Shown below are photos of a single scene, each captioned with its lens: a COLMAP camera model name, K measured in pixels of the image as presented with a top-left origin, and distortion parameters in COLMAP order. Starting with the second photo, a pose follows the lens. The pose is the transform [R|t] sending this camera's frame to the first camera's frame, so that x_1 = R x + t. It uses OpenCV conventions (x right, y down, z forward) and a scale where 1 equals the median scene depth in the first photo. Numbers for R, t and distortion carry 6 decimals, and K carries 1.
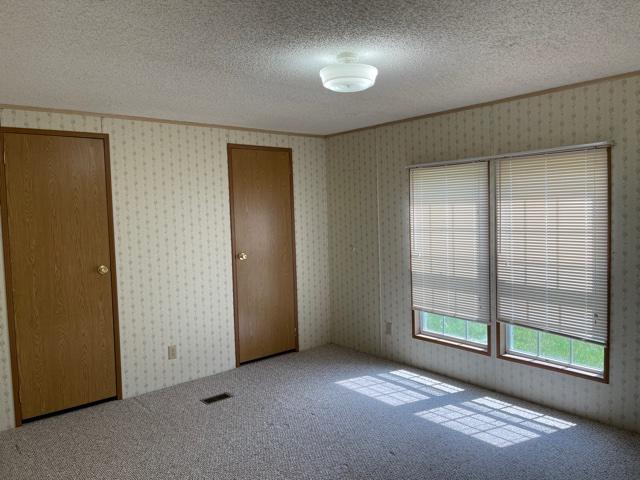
lens RADIAL K [[491.0, 0, 323.0], [0, 491.0, 242.3], [0, 0, 1]] dist [0.061123, -0.075551]
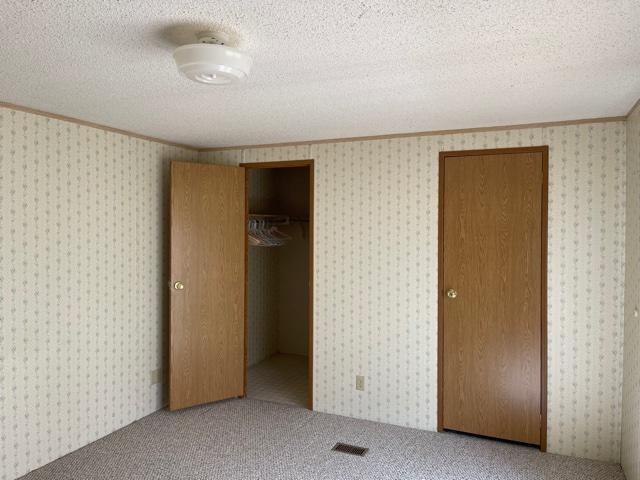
lens RADIAL K [[491.0, 0, 322.0], [0, 491.0, 239.2], [0, 0, 1]] dist [0.061123, -0.075551]
pose [[0.424152, 0.051178, -0.904144, 0.462973], [-0.080704, 0.996565, 0.018550, -0.056491], [0.901988, 0.065100, 0.426825, 0.483611]]
